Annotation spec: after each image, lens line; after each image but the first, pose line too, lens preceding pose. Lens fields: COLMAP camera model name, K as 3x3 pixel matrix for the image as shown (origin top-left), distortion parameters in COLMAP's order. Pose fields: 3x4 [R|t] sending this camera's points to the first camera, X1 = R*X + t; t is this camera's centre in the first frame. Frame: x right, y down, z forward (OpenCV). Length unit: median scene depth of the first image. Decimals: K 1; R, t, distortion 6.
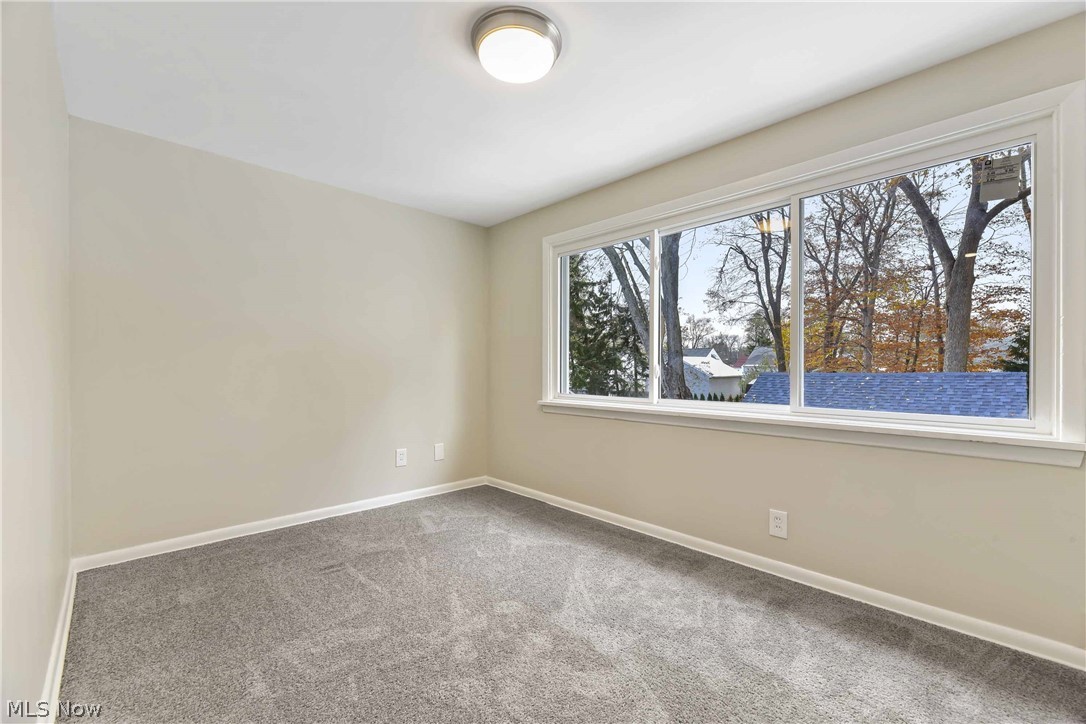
lens RADIAL K [[442.3, 0, 541.1], [0, 442.3, 367.7], [0, 0, 1]] dist [-0.001834, -0.000982]
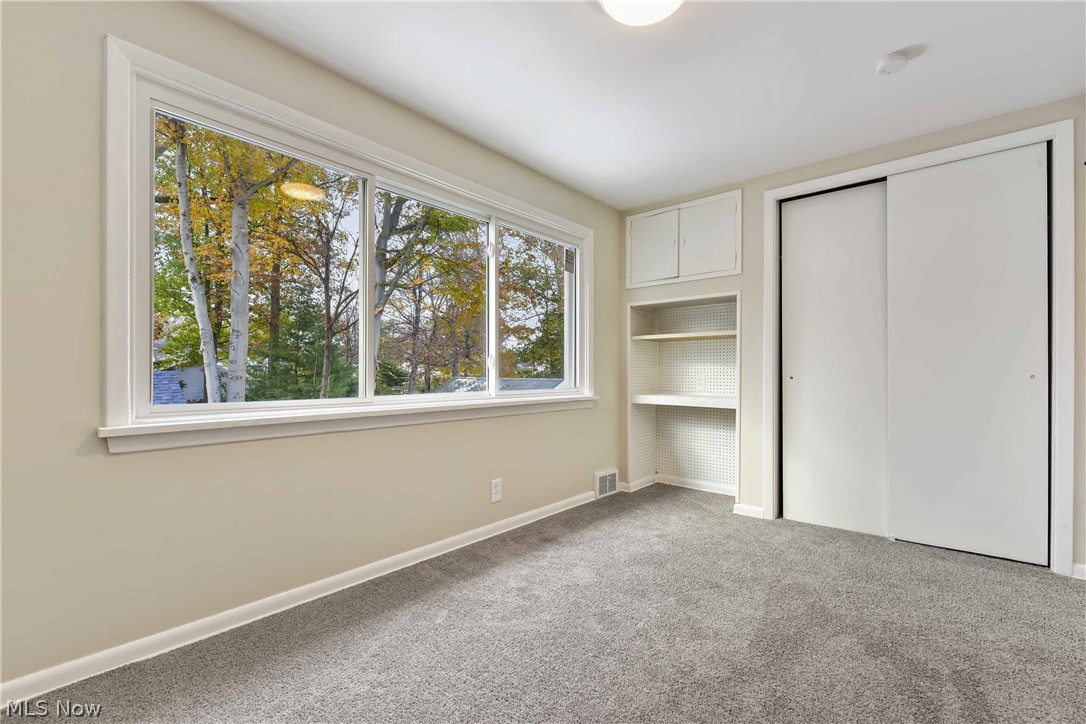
lens RADIAL K [[469.3, 0, 539.2], [0, 469.3, 366.0], [0, 0, 1]] dist [-0.000173, -0.000636]
pose [[-0.081144, -0.001219, 0.996702, -0.712426], [-0.012148, 0.999926, 0.000234, 0.015603], [-0.996628, -0.012089, -0.081153, 0.965332]]
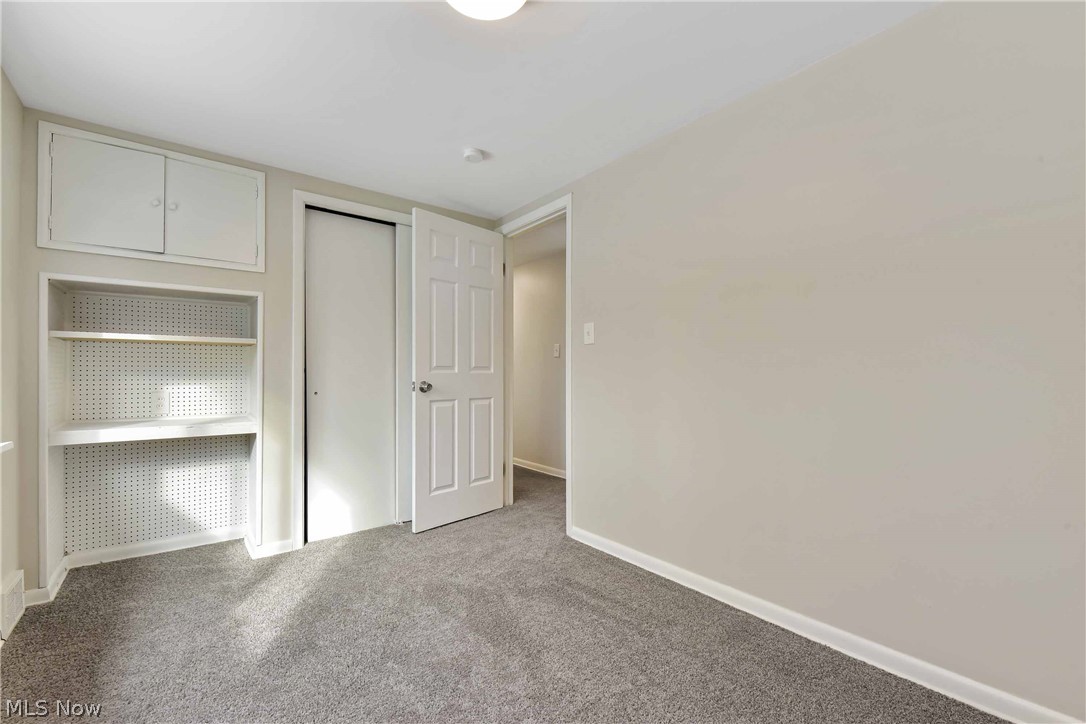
lens RADIAL K [[469.3, 0, 539.6], [0, 469.3, 368.0], [0, 0, 1]] dist [-0.000173, -0.000636]
pose [[-0.995464, -0.012567, 0.094308, -0.181248], [-0.014317, 0.999737, -0.017908, -0.014378], [-0.094059, -0.019177, -0.995382, 1.360214]]
